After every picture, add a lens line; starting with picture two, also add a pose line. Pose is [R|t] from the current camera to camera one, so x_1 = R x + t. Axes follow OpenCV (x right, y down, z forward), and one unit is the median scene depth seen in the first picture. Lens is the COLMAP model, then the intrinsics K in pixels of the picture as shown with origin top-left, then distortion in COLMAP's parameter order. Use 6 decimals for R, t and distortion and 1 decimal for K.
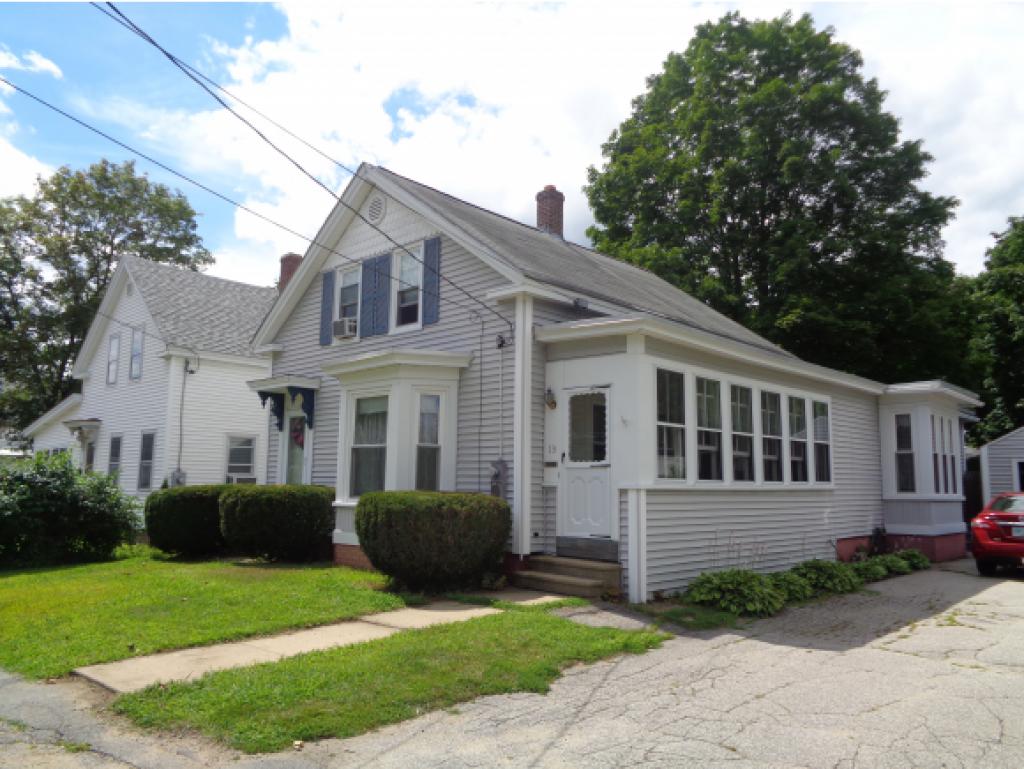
lens RADIAL K [[765.6, 0, 491.7], [0, 765.6, 379.6], [0, 0, 1]] dist [0.018355, -0.038391]
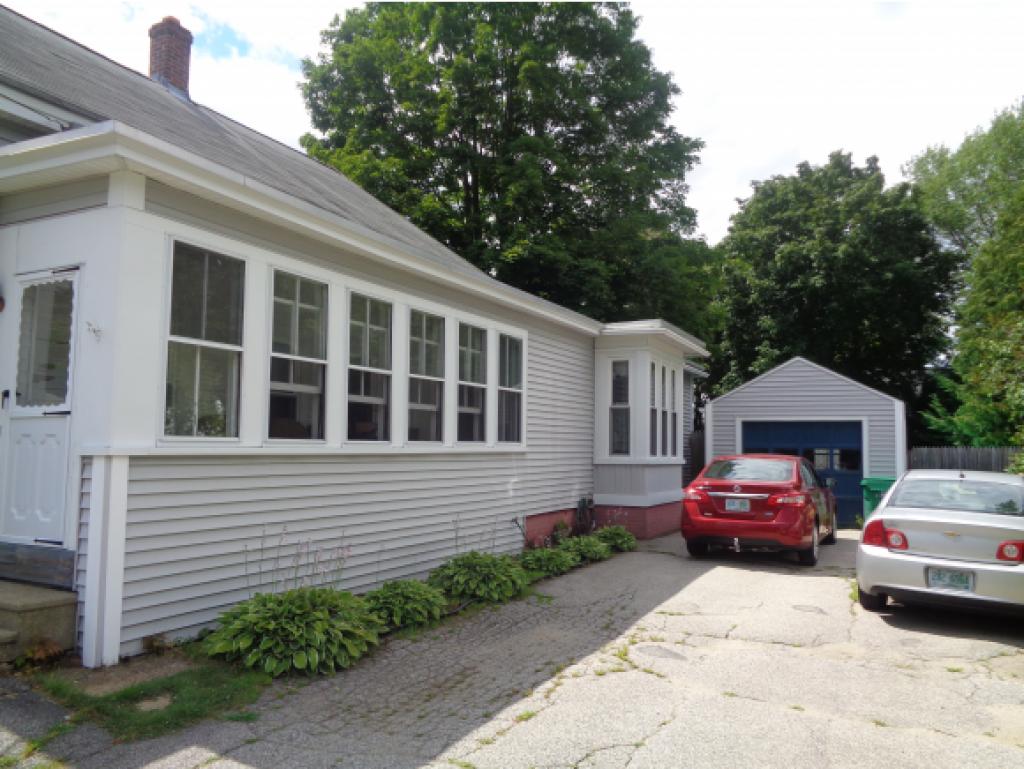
lens RADIAL K [[765.6, 0, 506.7], [0, 765.6, 383.4], [0, 0, 1]] dist [0.018355, -0.038391]
pose [[0.957855, 0.020594, 0.286512, 0.192883], [-0.035934, 0.998182, 0.048387, 0.035583], [-0.284995, -0.056644, 0.956854, 0.258423]]
